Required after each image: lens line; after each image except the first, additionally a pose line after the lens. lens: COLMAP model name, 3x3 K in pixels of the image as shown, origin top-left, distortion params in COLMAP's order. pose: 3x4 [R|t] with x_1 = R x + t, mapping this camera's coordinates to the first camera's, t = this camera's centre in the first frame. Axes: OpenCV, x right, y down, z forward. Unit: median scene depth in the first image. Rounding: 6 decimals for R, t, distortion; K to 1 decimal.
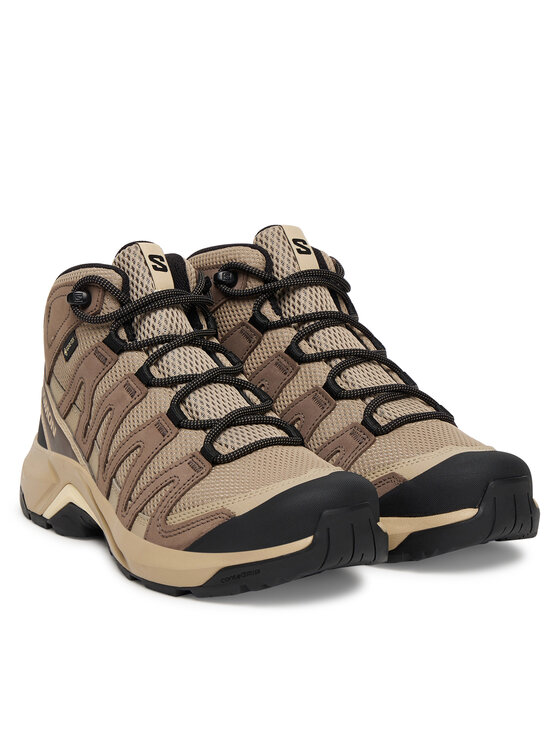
lens RADIAL K [[2171.8, 0, 280.0], [0, 2171.8, 372.1], [0, 0, 1]] dist [0.528621, 0.000000]
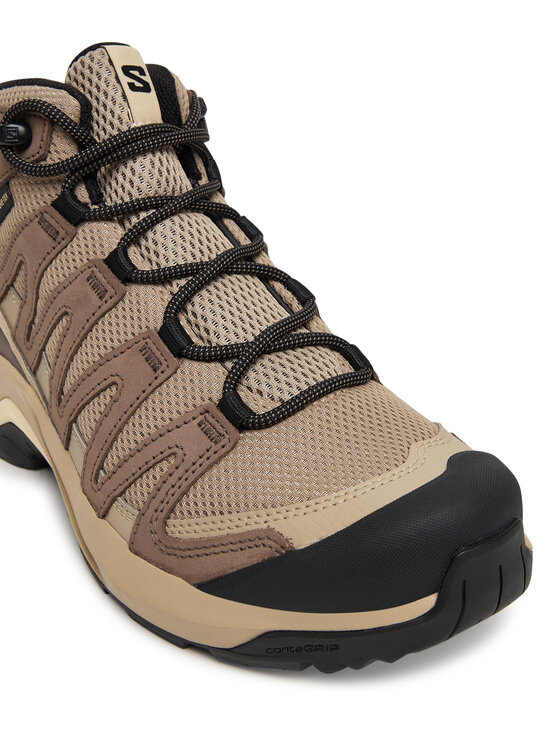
lens RADIAL K [[1159.2, 0, 281.3], [0, 1159.2, 370.5], [0, 0, 1]] dist [-0.034610, 0.000000]
pose [[0.994041, -0.006478, 0.108816, -0.052053], [-0.017564, 0.975673, 0.218528, -0.042158], [-0.107585, -0.219137, 0.969745, 0.659207]]
